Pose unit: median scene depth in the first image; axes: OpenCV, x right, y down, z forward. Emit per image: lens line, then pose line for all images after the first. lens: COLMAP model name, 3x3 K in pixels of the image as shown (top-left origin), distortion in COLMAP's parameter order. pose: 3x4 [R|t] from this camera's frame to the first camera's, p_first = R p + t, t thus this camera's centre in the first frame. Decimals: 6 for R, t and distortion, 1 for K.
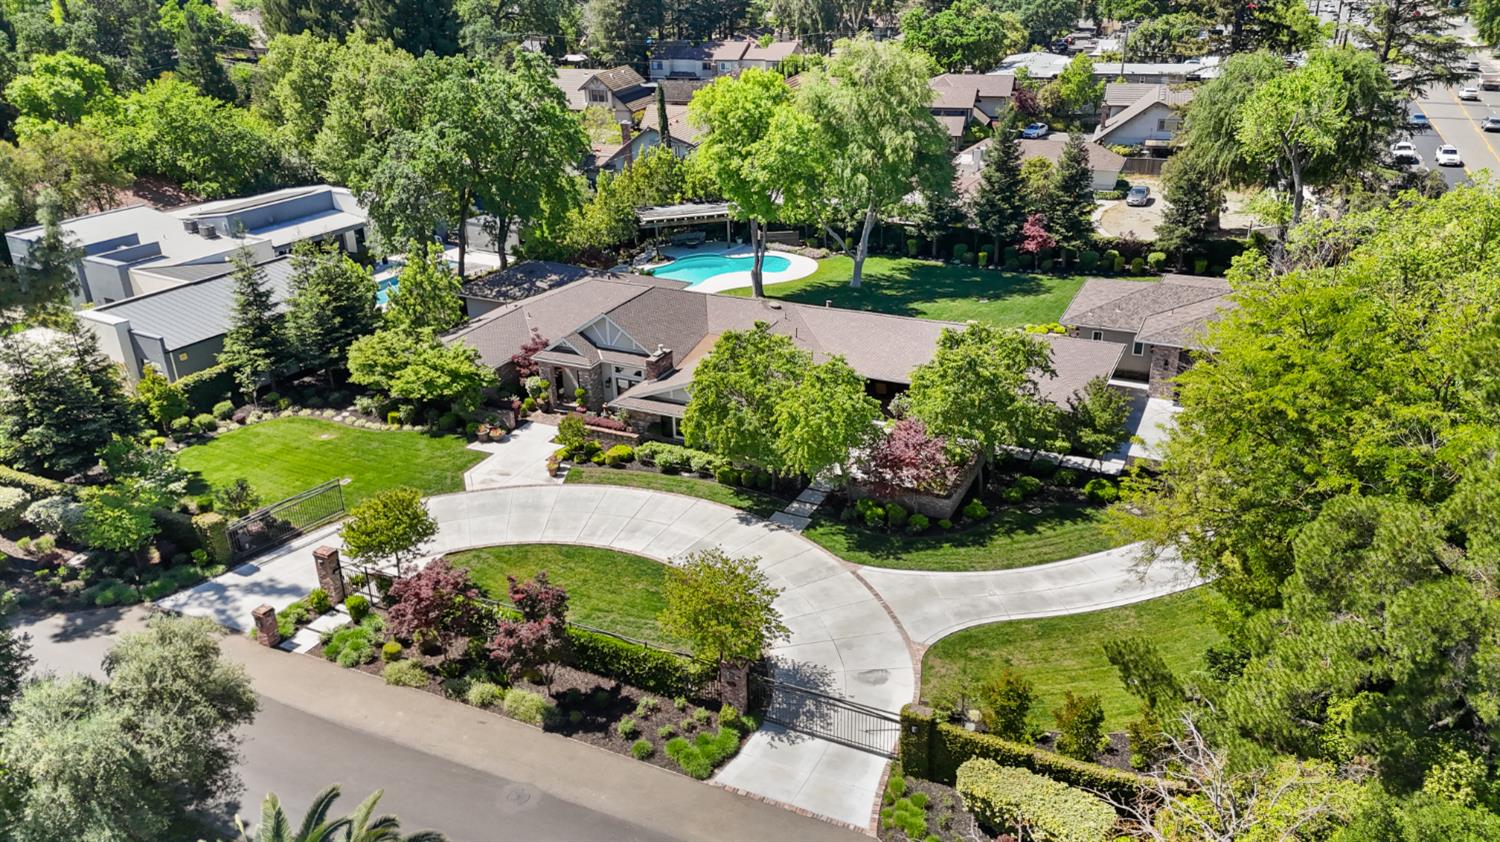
lens RADIAL K [[1114.7, 0, 743.8], [0, 1114.7, 416.9], [0, 0, 1]] dist [0.057757, -0.005907]
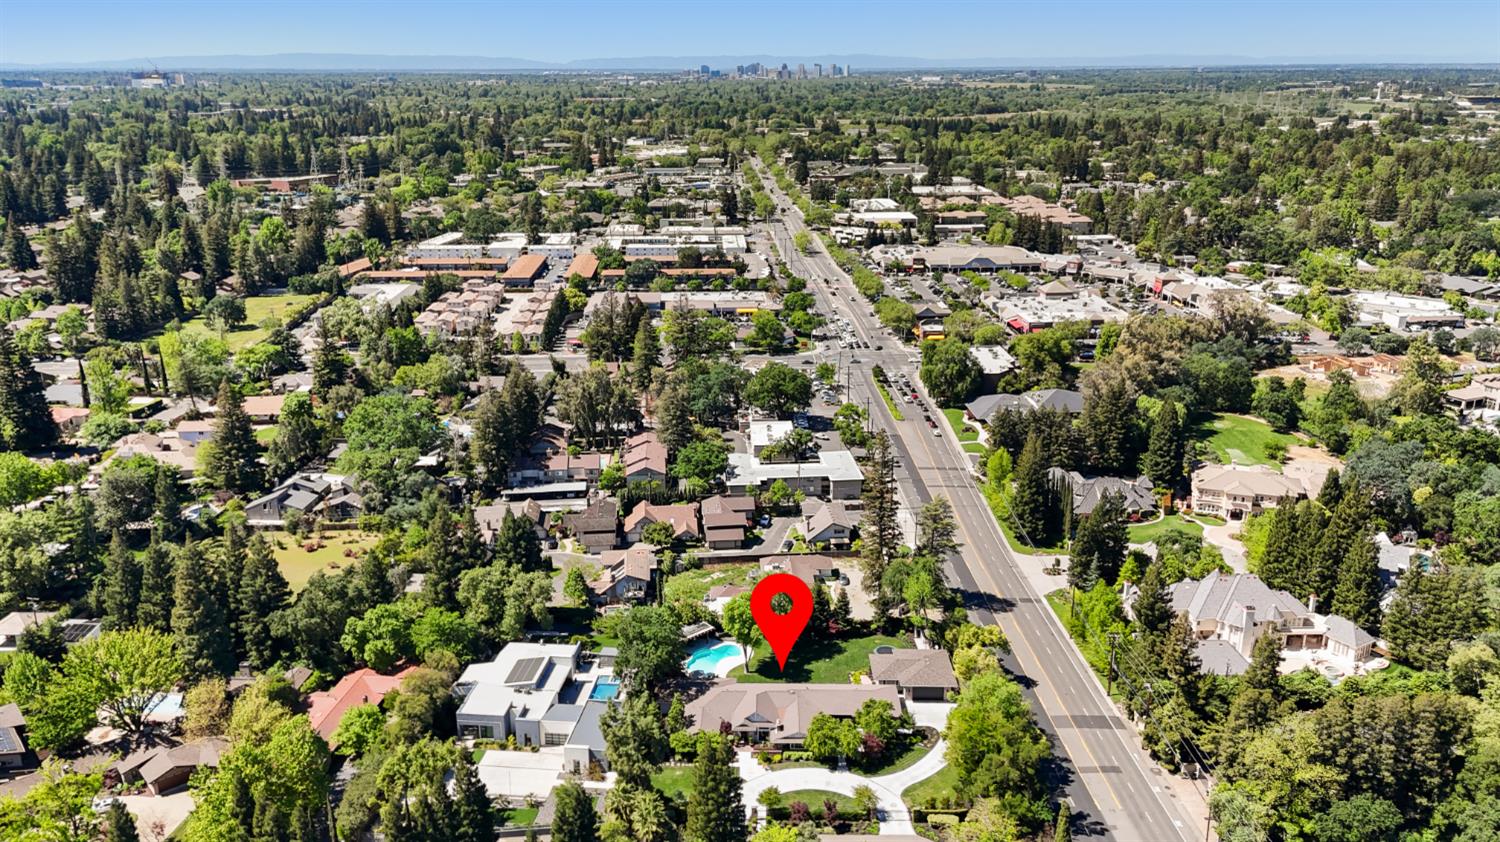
lens RADIAL K [[1114.7, 0, 743.8], [0, 1114.7, 416.9], [0, 0, 1]] dist [0.057757, -0.005907]
pose [[0.910433, -0.109139, 0.399000, -1.621382], [0.159102, 0.982756, -0.094221, -0.757771], [-0.381836, 0.149264, 0.912097, -2.426898]]
